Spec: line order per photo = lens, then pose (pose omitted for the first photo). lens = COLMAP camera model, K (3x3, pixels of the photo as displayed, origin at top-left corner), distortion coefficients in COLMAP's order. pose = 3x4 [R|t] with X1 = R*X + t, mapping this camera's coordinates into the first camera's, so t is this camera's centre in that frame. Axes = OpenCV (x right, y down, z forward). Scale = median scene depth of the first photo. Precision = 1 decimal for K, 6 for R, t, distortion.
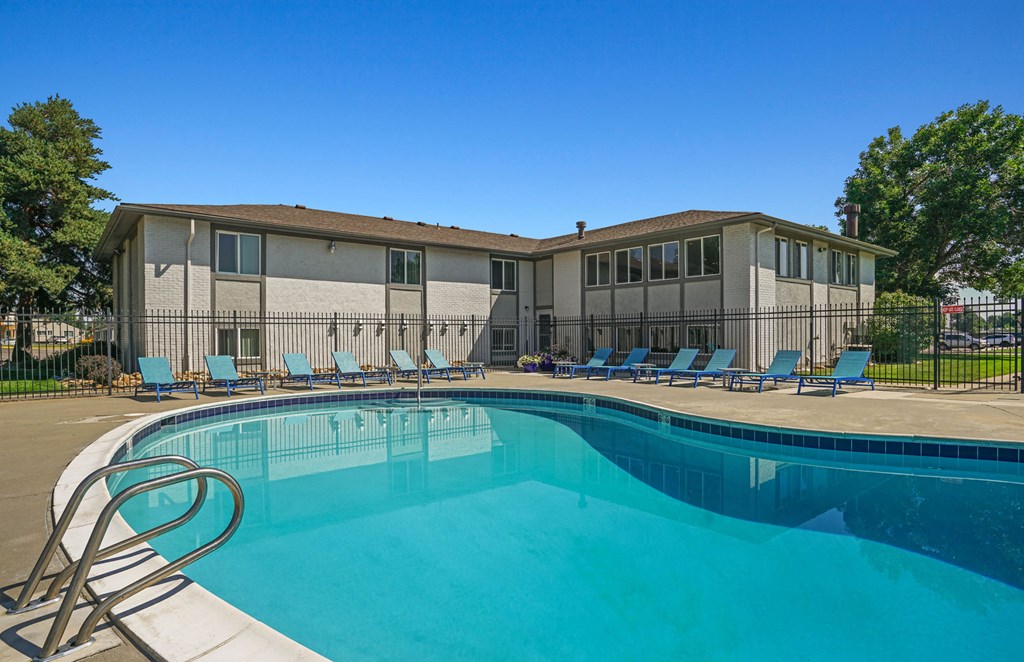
lens RADIAL K [[564.3, 0, 504.5], [0, 564.3, 339.4], [0, 0, 1]] dist [-0.039114, 0.013255]
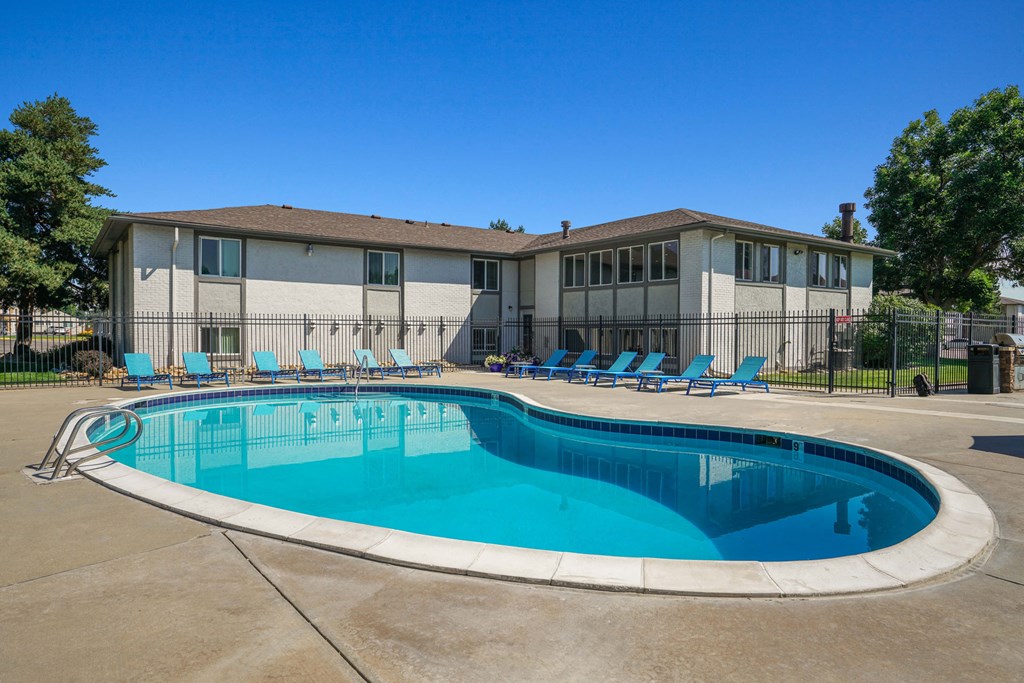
lens RADIAL K [[648.8, 0, 509.7], [0, 648.8, 345.2], [0, 0, 1]] dist [-0.010188, 0.002951]
pose [[0.997626, 0.012404, -0.067745, 0.142320], [-0.011351, 0.999809, 0.015908, -0.009617], [0.067929, -0.015101, 0.997576, -0.176778]]
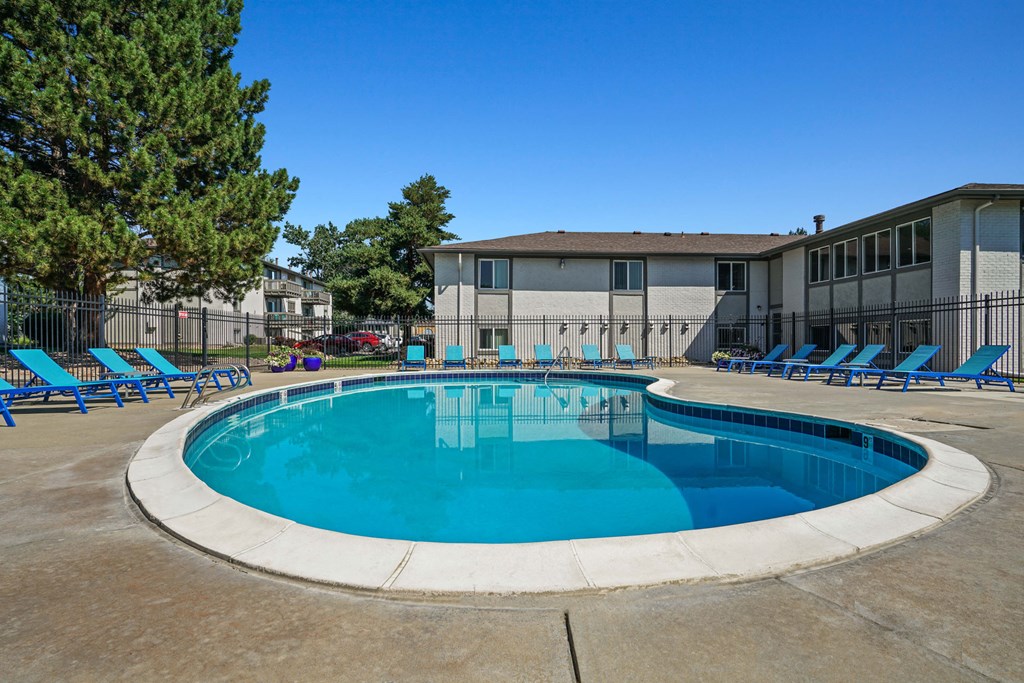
lens RADIAL K [[547.4, 0, 514.6], [0, 547.4, 340.2], [0, 0, 1]] dist [-0.025583, 0.012350]
pose [[0.811570, 0.003170, -0.584247, 0.310546], [-0.006588, 0.999971, -0.003726, 0.012561], [0.584219, 0.006873, 0.811567, -0.062777]]
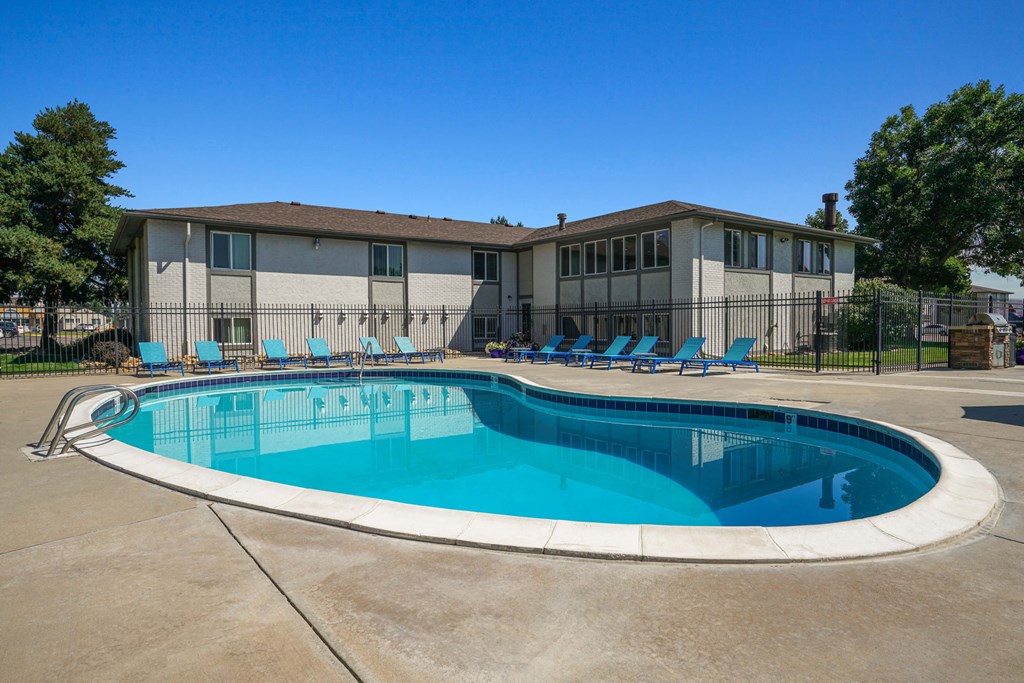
lens RADIAL K [[610.6, 0, 510.8], [0, 610.6, 342.4], [0, 0, 1]] dist [-0.022651, 0.005945]
pose [[0.997671, 0.001289, -0.068198, 0.144491], [0.000390, 0.999697, 0.024600, -0.000184], [0.068209, -0.024569, 0.997369, -0.157178]]
